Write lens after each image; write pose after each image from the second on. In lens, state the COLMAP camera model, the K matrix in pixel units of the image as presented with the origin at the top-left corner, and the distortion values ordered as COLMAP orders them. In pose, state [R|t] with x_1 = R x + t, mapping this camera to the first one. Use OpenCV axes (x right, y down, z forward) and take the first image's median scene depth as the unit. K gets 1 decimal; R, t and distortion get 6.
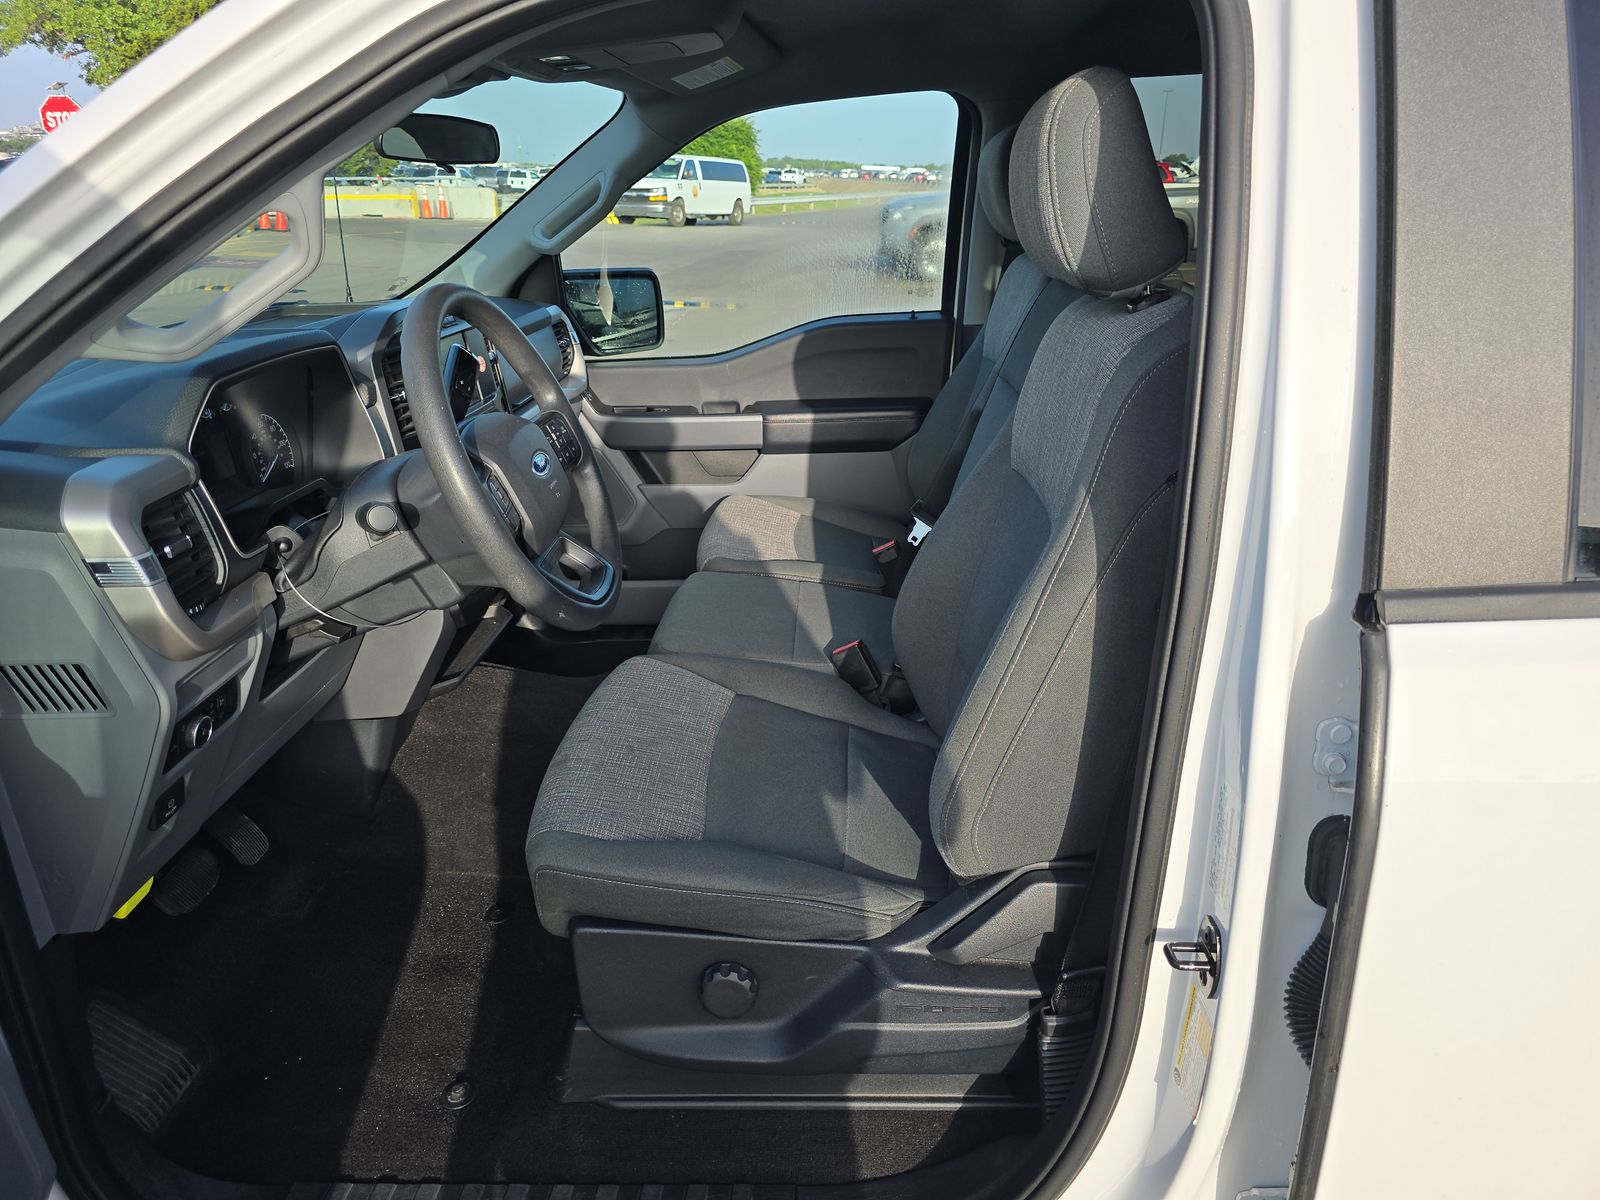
lens RADIAL K [[1096.3, 0, 795.5], [0, 1096.3, 613.4], [0, 0, 1]] dist [0.016537, -0.012943]
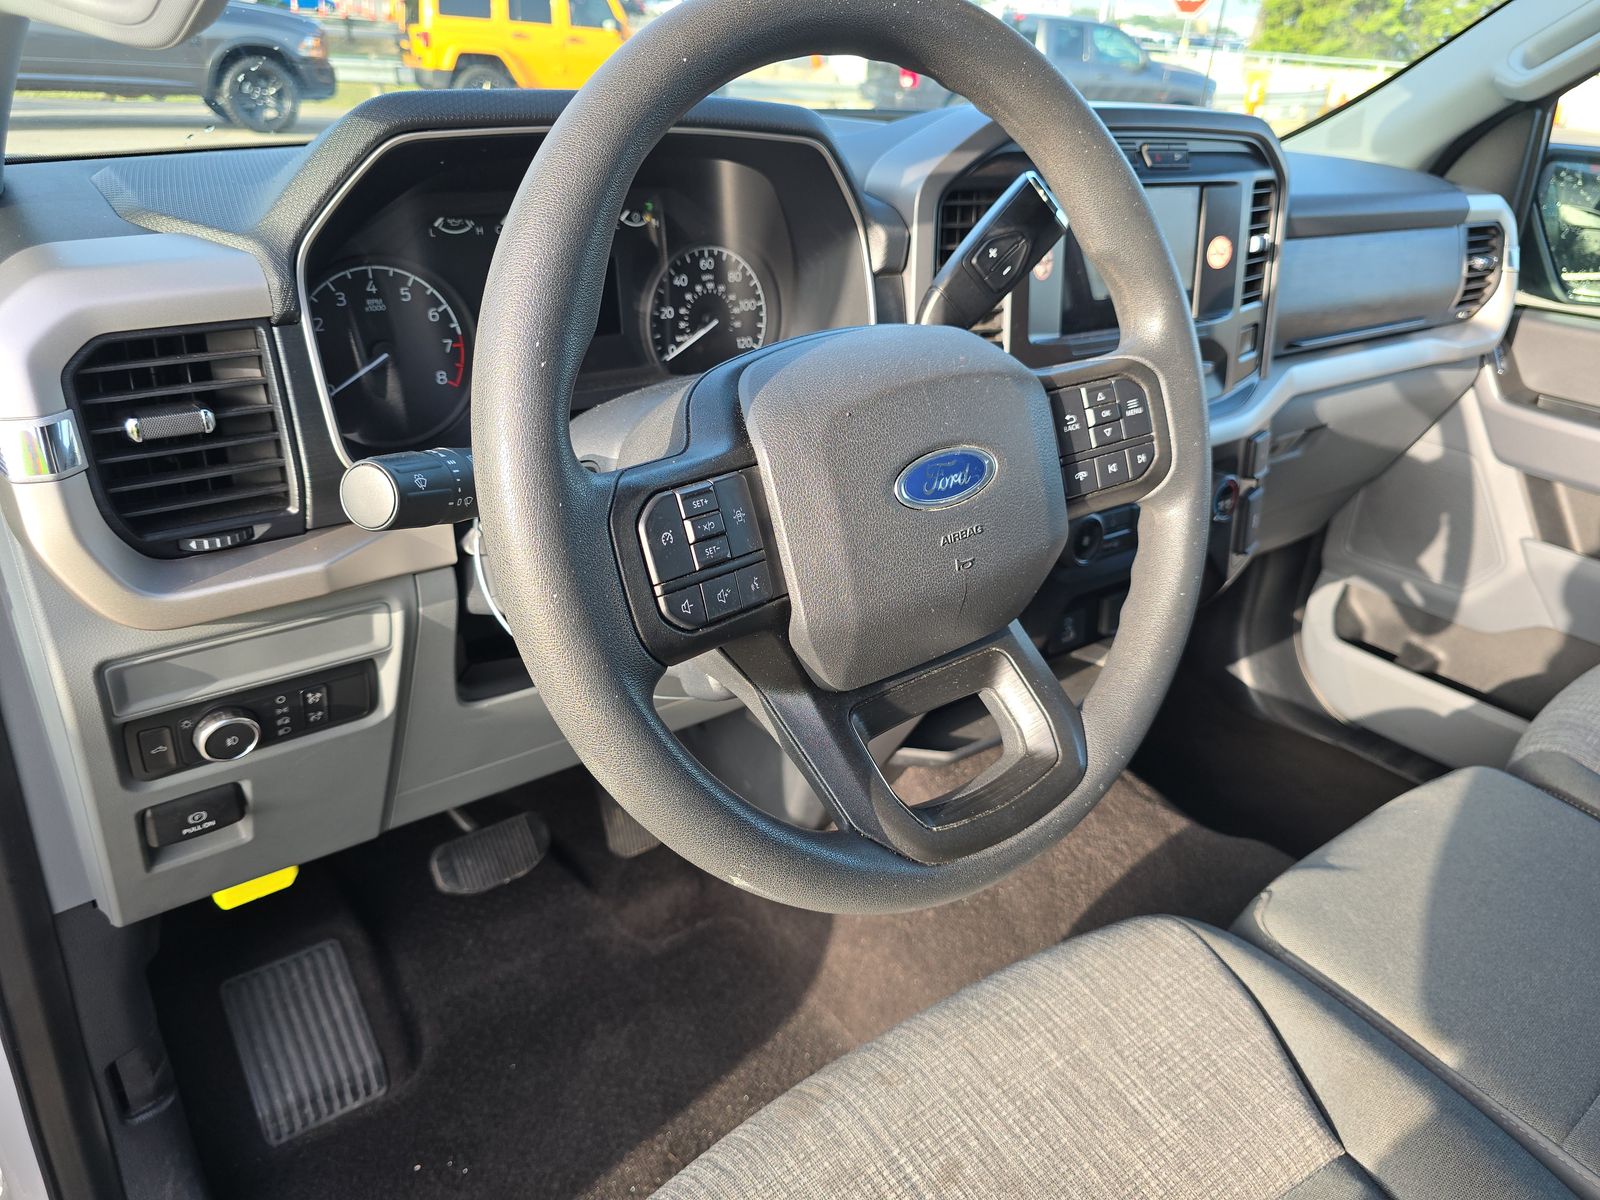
lens RADIAL K [[1096.3, 0, 791.1], [0, 1096.3, 605.6], [0, 0, 1]] dist [0.016537, -0.012943]
pose [[0.645131, 0.385777, -0.659532, 0.002960], [-0.337141, 0.918331, 0.207376, -0.079371], [0.685669, 0.088571, 0.722505, 0.349050]]
